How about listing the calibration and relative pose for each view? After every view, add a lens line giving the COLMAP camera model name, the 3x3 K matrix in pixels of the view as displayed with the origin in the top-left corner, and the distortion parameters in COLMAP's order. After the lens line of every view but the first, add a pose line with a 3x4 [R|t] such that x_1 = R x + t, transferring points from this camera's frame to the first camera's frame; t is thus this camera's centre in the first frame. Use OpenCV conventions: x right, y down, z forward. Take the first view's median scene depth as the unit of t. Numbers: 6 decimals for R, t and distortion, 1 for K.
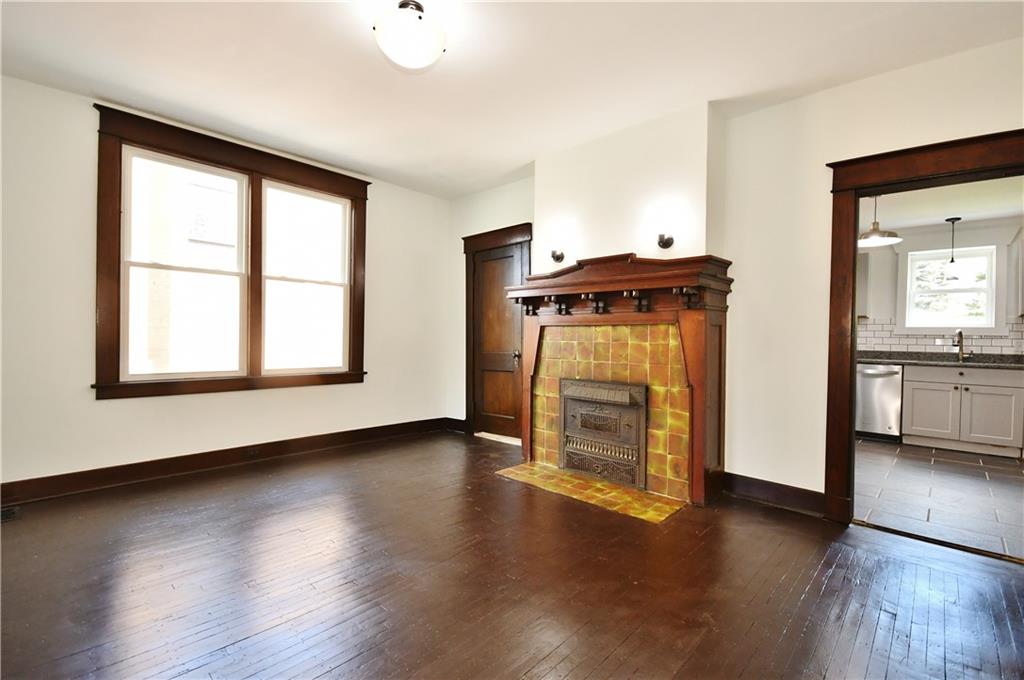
lens RADIAL K [[459.5, 0, 510.7], [0, 459.5, 341.9], [0, 0, 1]] dist [-0.000824, -0.000112]
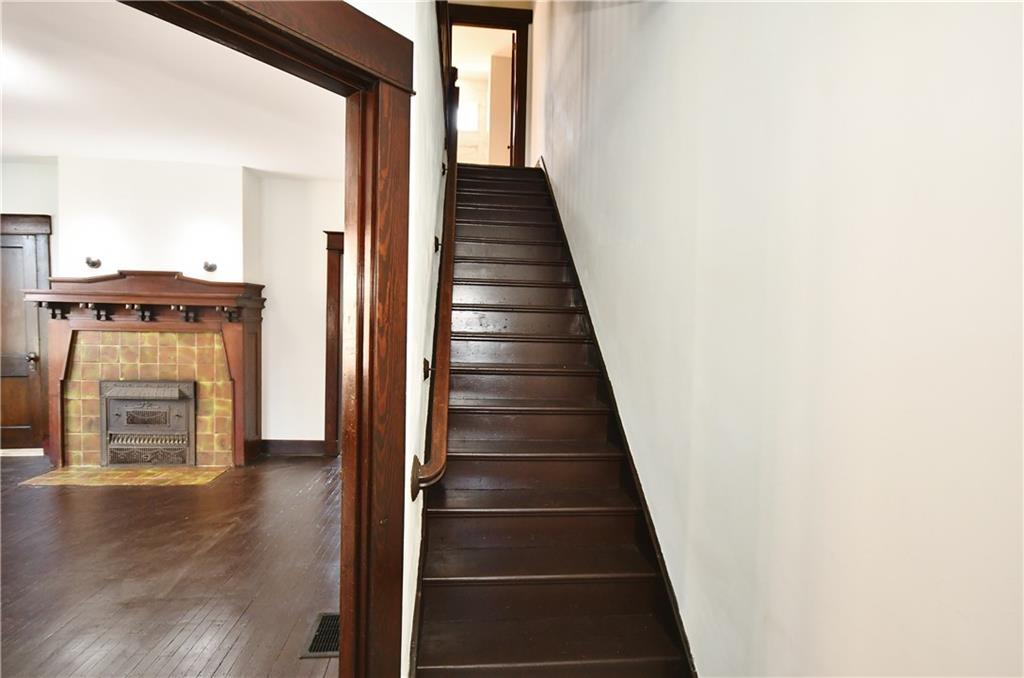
lens RADIAL K [[476.5, 0, 509.3], [0, 476.5, 342.8], [0, 0, 1]] dist [-0.001486, -0.001386]
pose [[0.648656, -0.026724, 0.760612, -0.117797], [-0.007943, 0.999091, 0.041877, -0.065060], [-0.761040, -0.033205, 0.647854, -0.437756]]
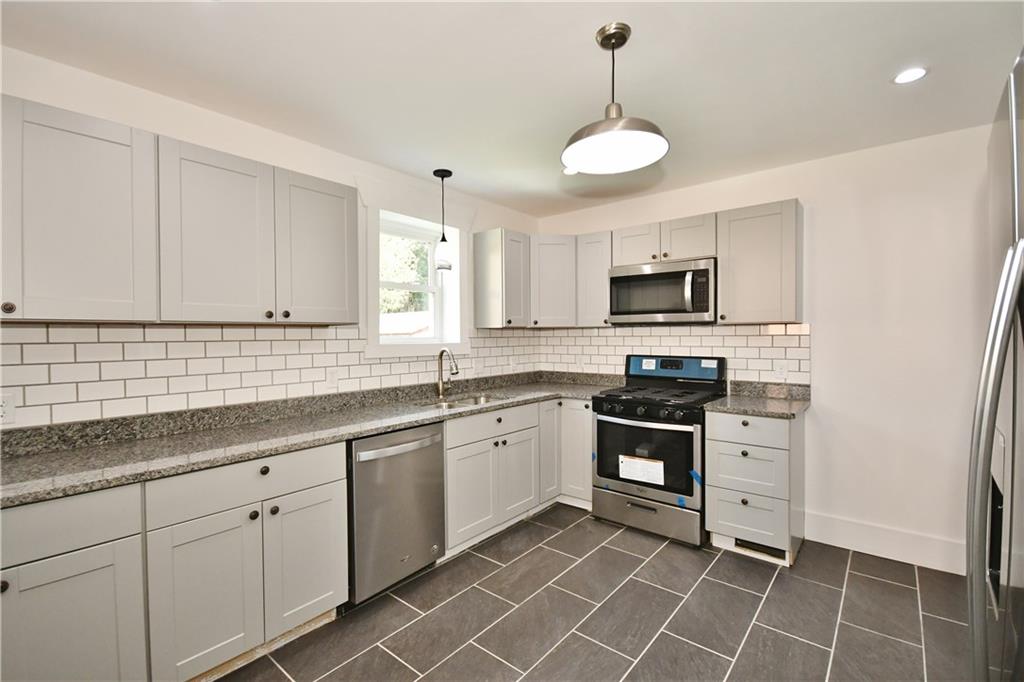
lens RADIAL K [[459.5, 0, 510.7], [0, 459.5, 342.9], [0, 0, 1]] dist [-0.000824, -0.000112]
pose [[-0.064686, -0.037451, 0.997203, 0.456291], [0.011741, 0.999198, 0.038287, -0.081426], [-0.997837, 0.014185, -0.064194, 1.343163]]
